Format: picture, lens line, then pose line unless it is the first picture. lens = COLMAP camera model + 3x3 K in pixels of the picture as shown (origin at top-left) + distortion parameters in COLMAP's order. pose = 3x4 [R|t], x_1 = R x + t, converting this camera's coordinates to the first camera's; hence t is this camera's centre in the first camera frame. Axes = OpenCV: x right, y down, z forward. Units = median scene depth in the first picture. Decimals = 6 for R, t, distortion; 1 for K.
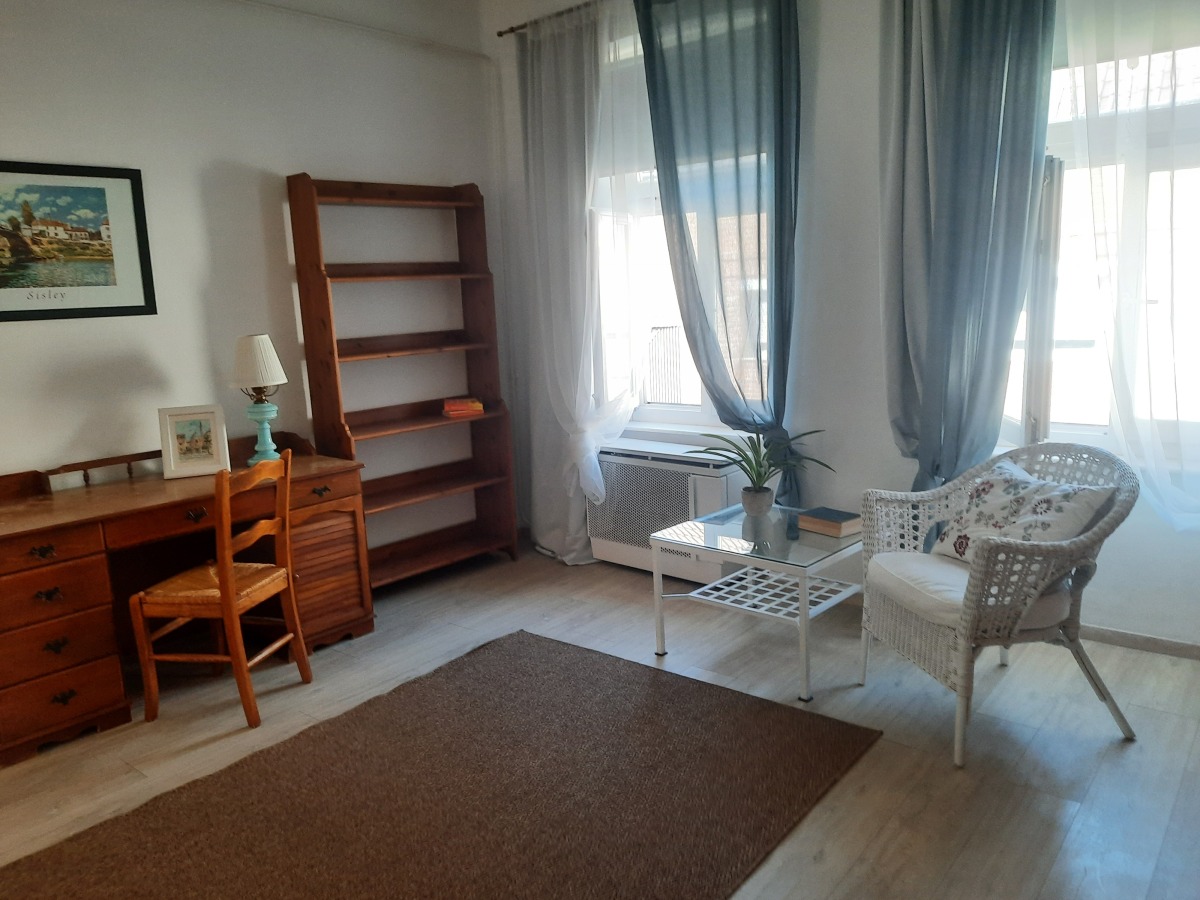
lens RADIAL K [[886.1, 0, 600.0], [0, 886.1, 450.0], [0, 0, 1]] dist [-0.002415, -0.080685]
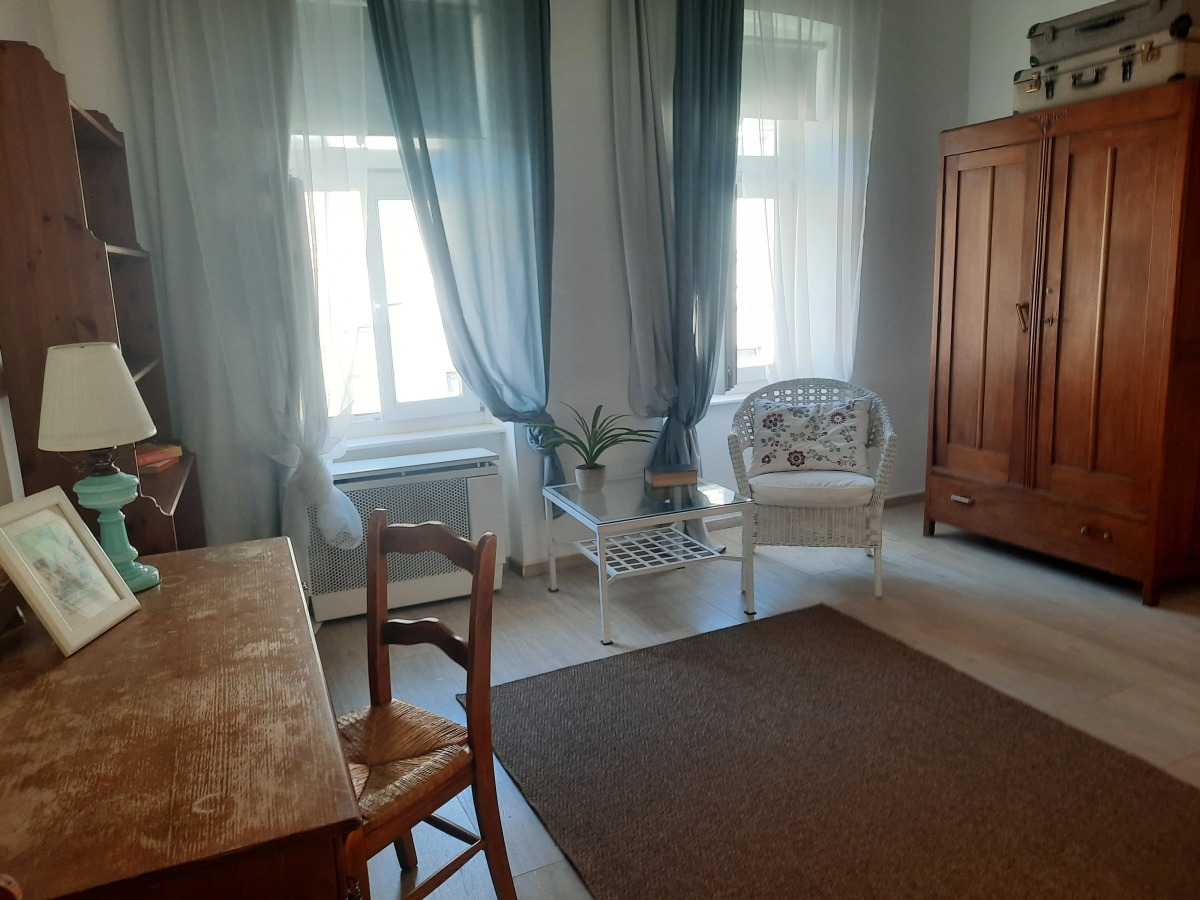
lens RADIAL K [[886.1, 0, 600.0], [0, 886.1, 450.0], [0, 0, 1]] dist [-0.002415, -0.080685]
pose [[0.438969, -0.161787, 0.883817, -0.774098], [0.184615, 0.978908, 0.087500, -0.067458], [-0.879332, 0.124756, 0.459578, 0.527785]]
